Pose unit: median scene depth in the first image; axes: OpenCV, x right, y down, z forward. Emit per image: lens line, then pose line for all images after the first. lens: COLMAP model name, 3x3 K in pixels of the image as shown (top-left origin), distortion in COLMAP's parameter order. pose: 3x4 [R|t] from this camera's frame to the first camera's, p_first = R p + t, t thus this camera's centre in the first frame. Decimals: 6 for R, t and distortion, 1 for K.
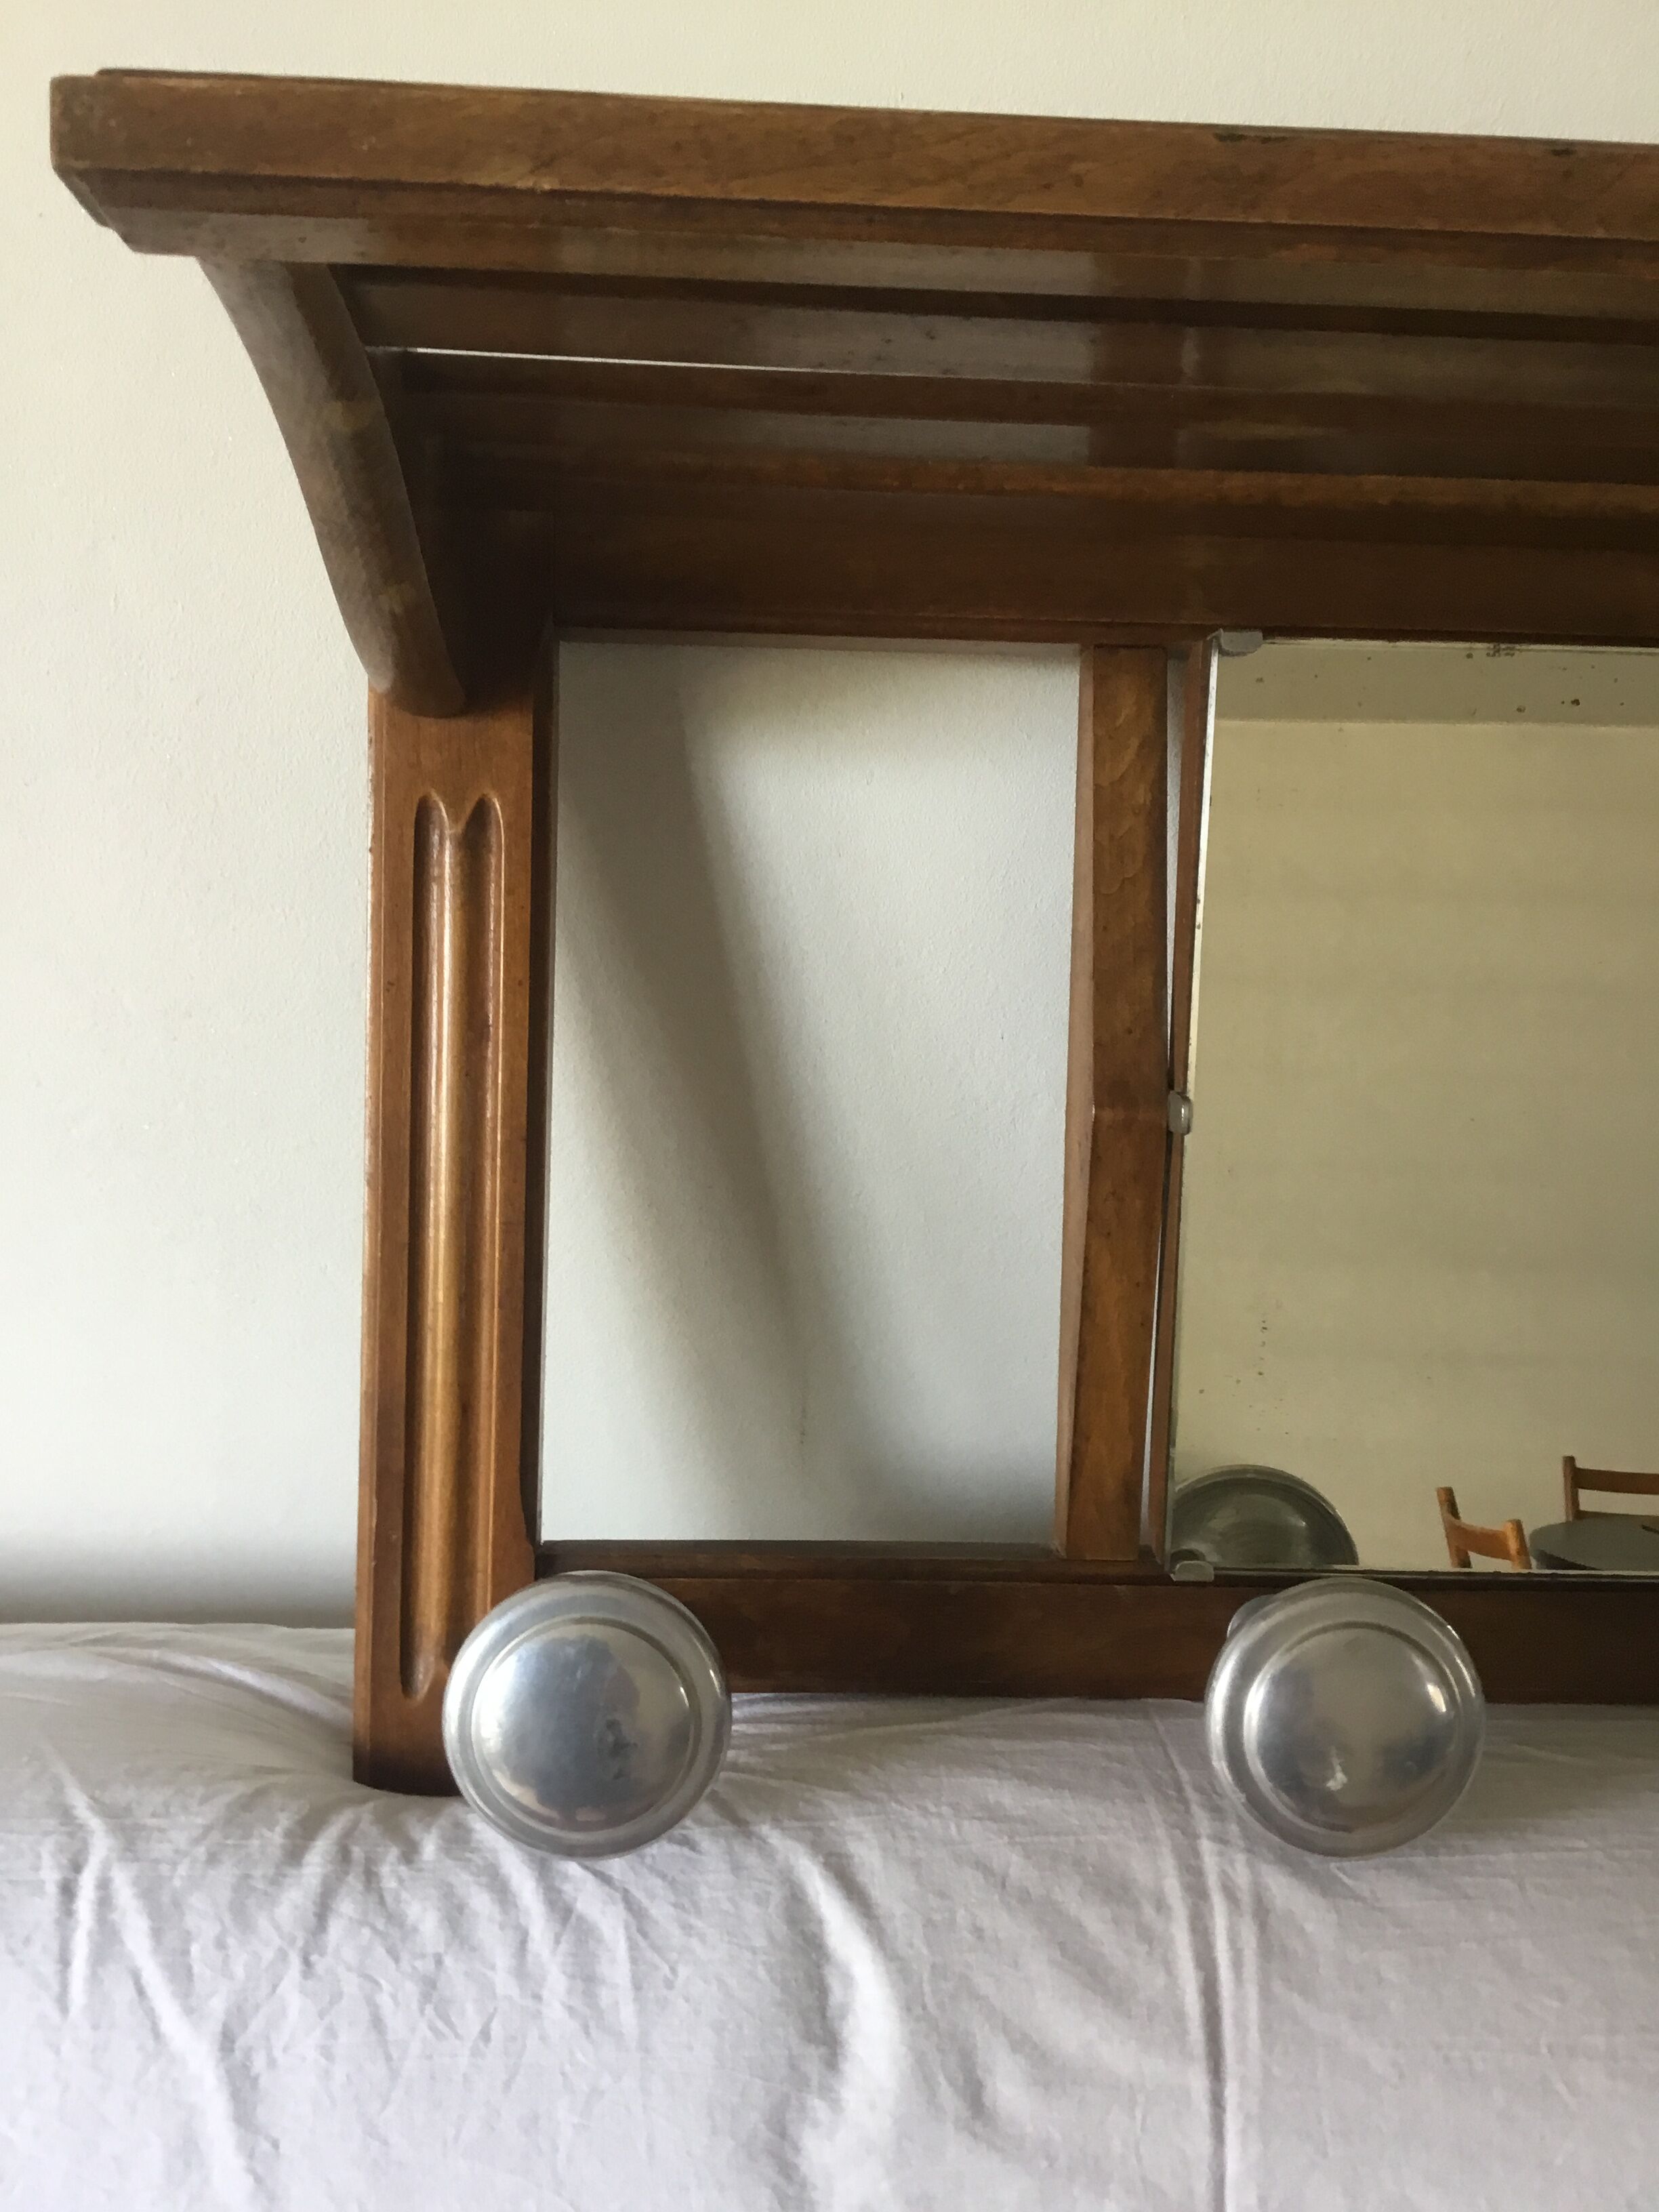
lens RADIAL K [[1963.2, 0, 829.5], [0, 1963.2, 1106.0], [0, 0, 1]] dist [0.121584, -0.258505]
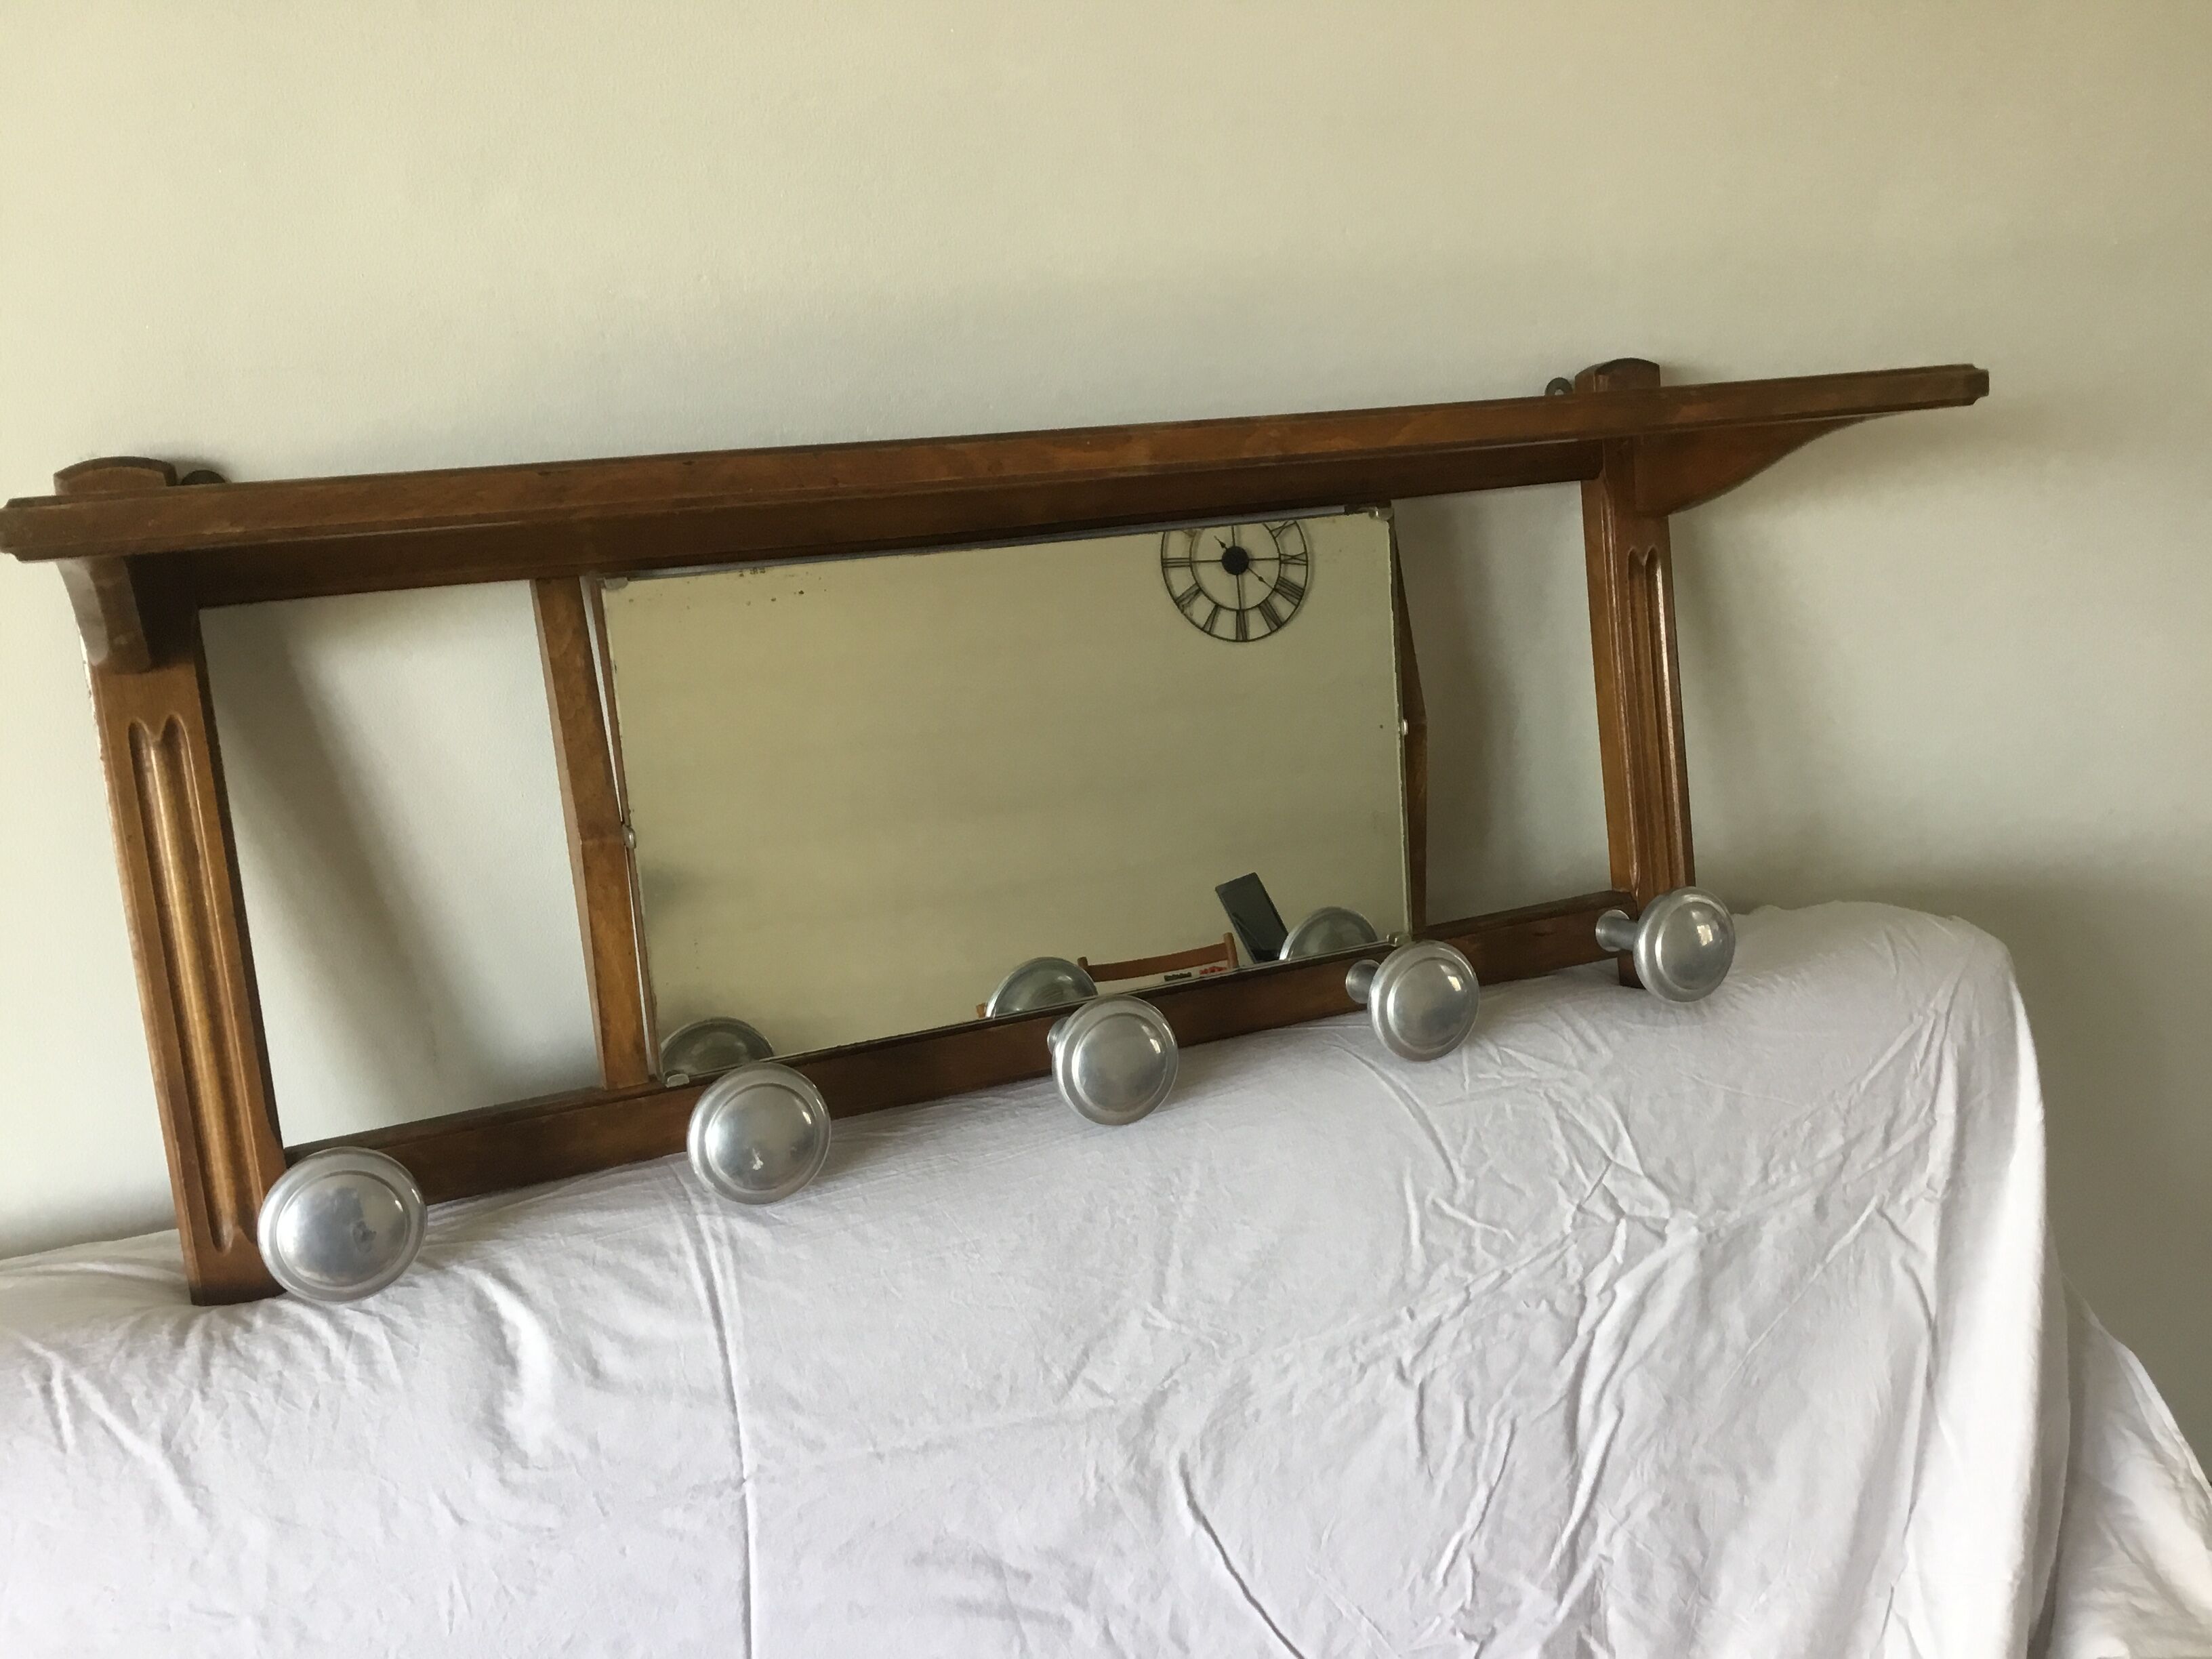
lens RADIAL K [[1963.2, 0, 1106.0], [0, 1963.2, 829.5], [0, 0, 1]] dist [0.121584, -0.258505]
pose [[0.927763, -0.164463, 0.334973, -0.024535], [0.138781, 0.985323, 0.099388, -0.130739], [-0.346403, -0.045721, 0.936971, -0.911156]]
